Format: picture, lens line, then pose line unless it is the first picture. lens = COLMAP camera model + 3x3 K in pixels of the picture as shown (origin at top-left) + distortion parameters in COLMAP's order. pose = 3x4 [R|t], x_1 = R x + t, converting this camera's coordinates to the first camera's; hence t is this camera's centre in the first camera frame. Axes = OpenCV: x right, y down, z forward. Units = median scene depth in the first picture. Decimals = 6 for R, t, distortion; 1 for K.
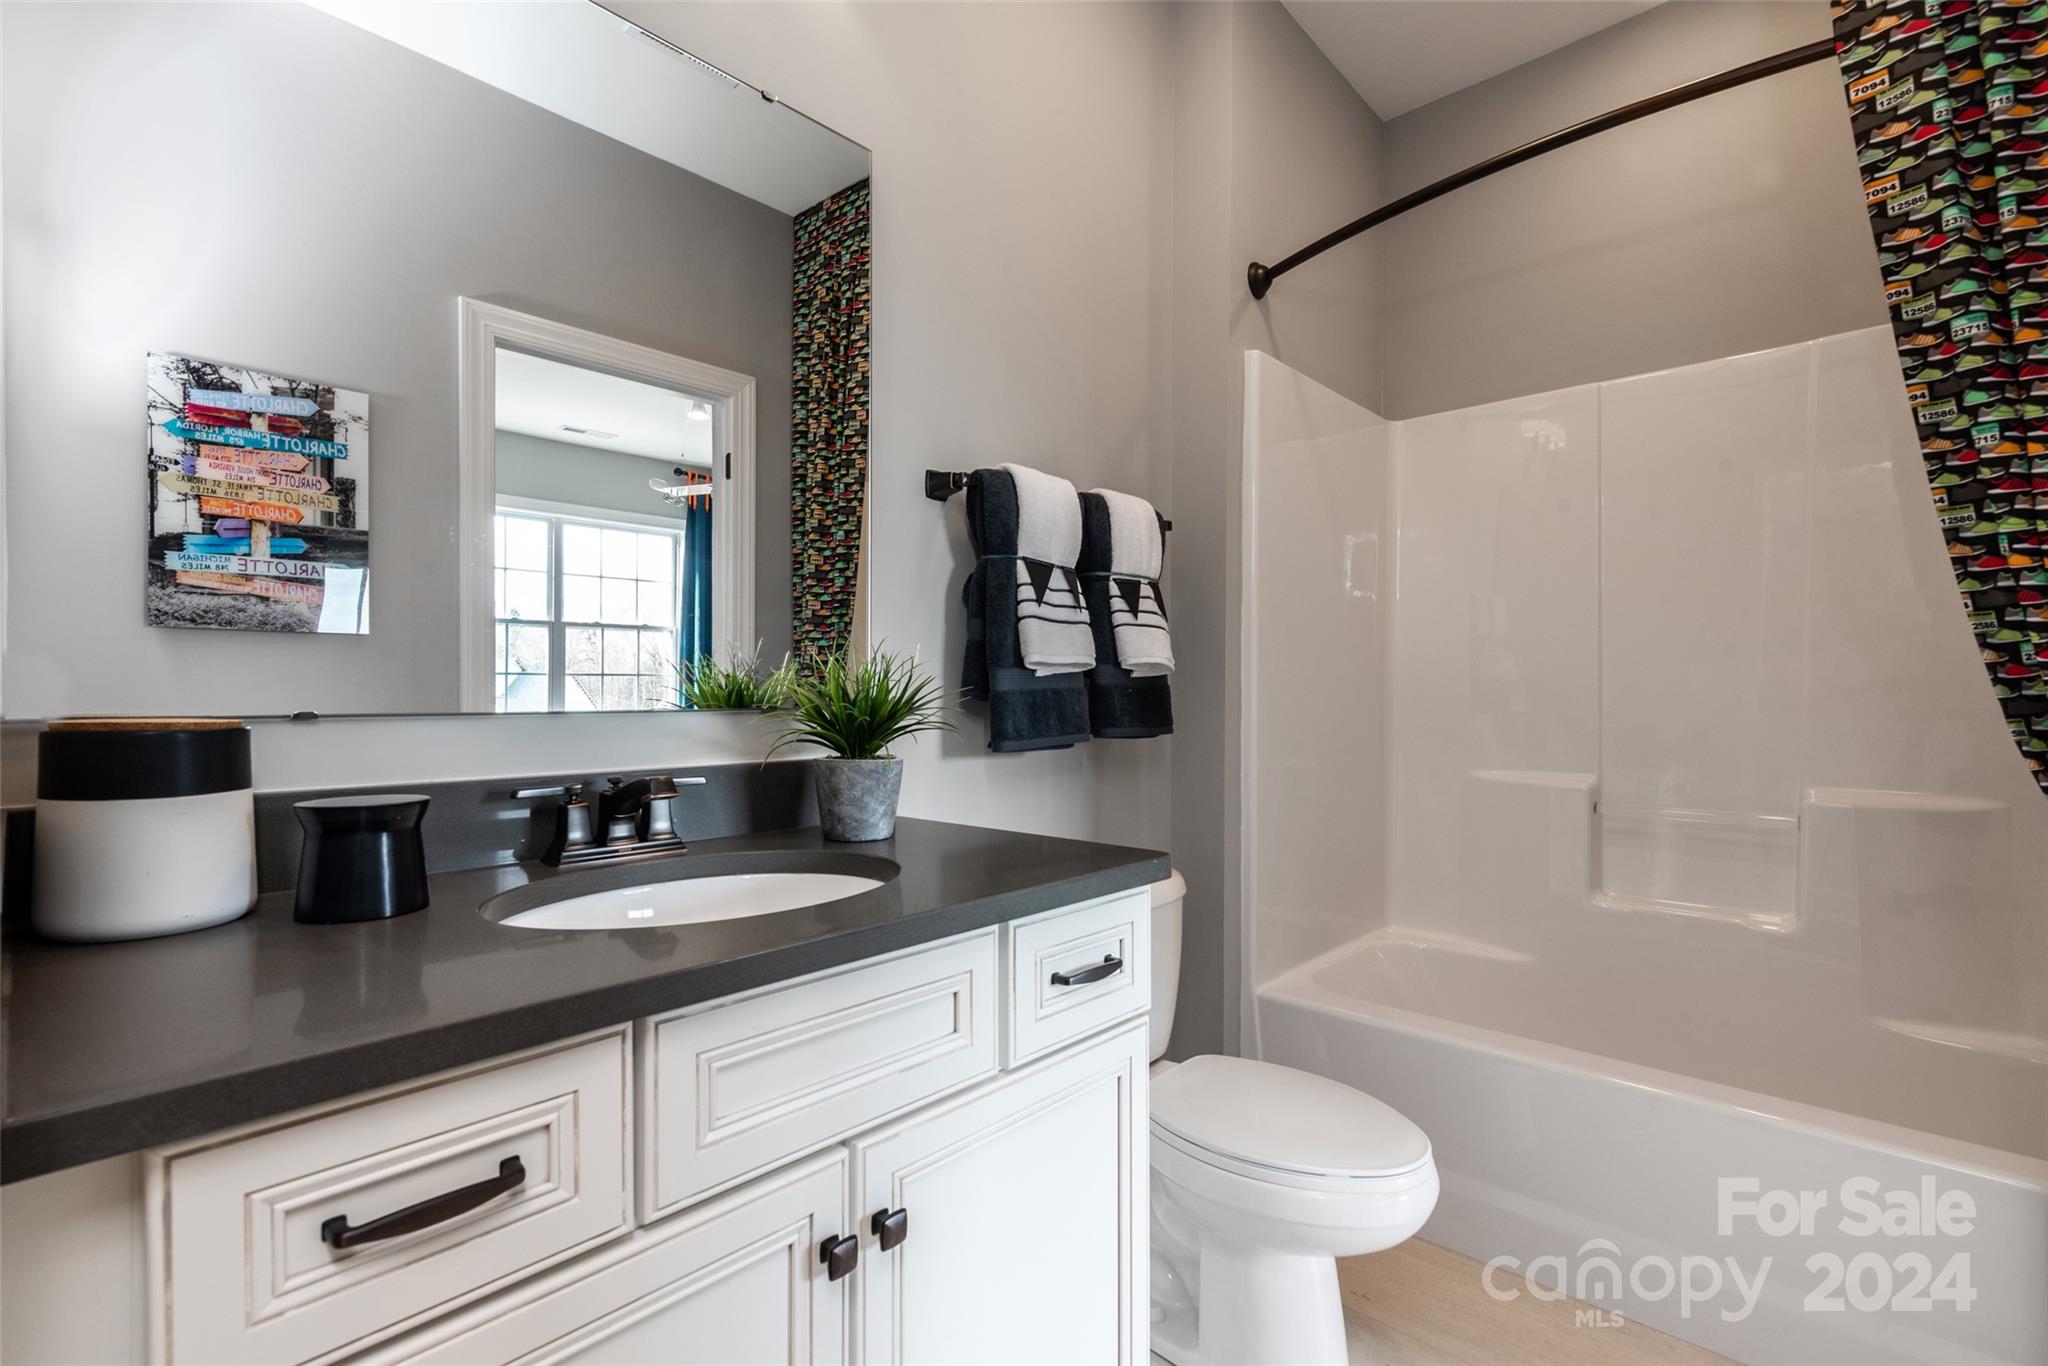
lens RADIAL K [[946.5, 0, 1016.1], [0, 946.5, 688.7], [0, 0, 1]] dist [0.021083, 0.000452]
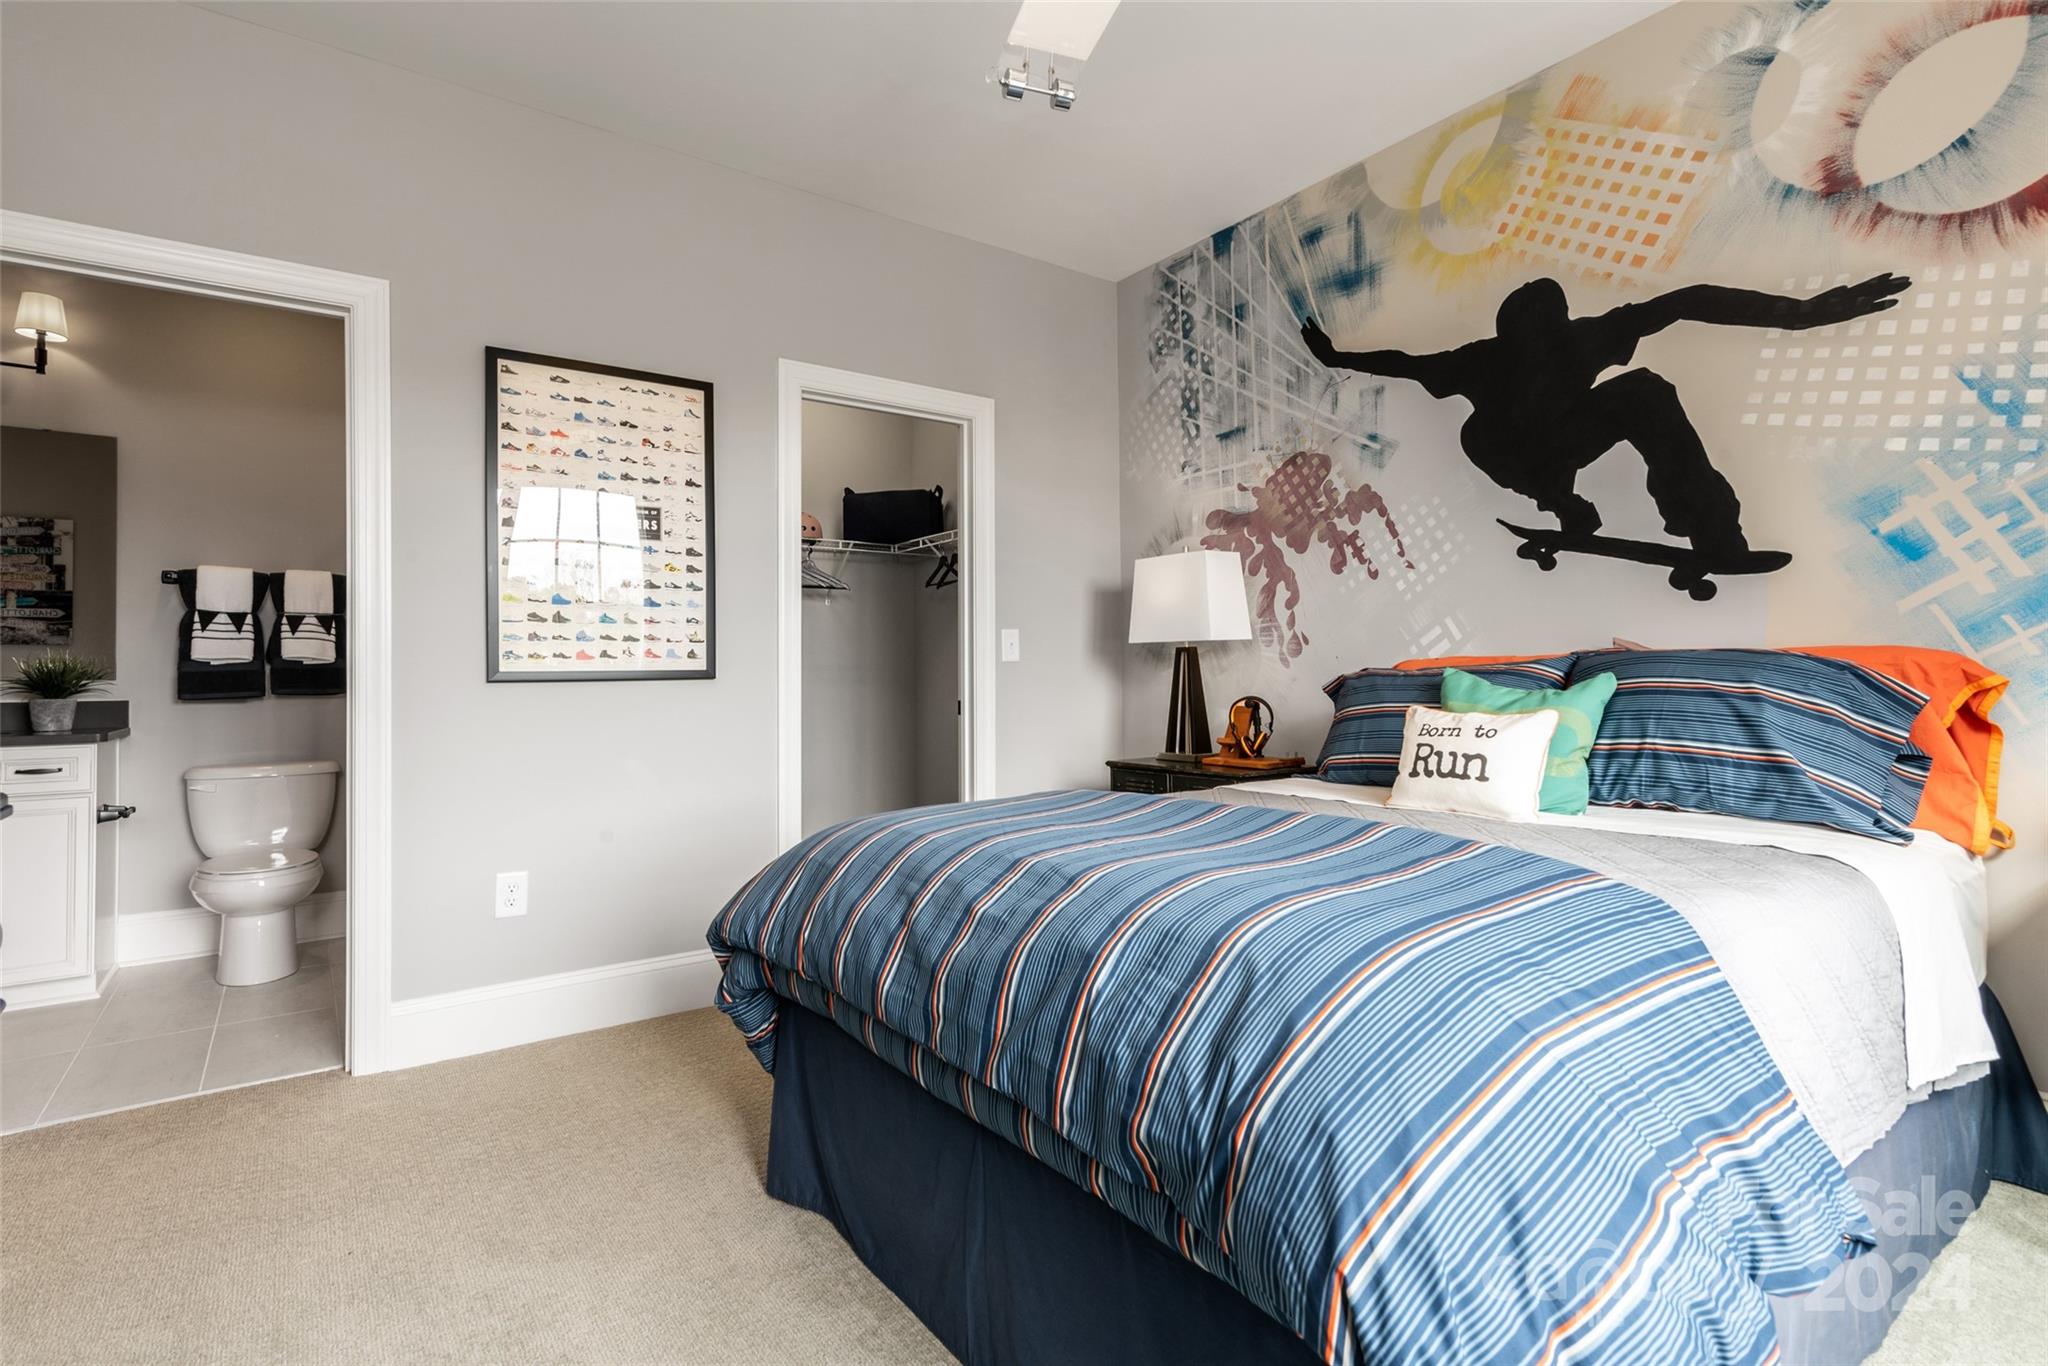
lens RADIAL K [[981.4, 0, 1029.9], [0, 981.4, 676.4], [0, 0, 1]] dist [-0.003224, -0.000413]
pose [[0.984404, -0.006842, -0.175788, 1.669110], [0.007977, 0.999952, 0.005750, 0.012365], [0.175740, -0.007062, 0.984411, -0.643954]]
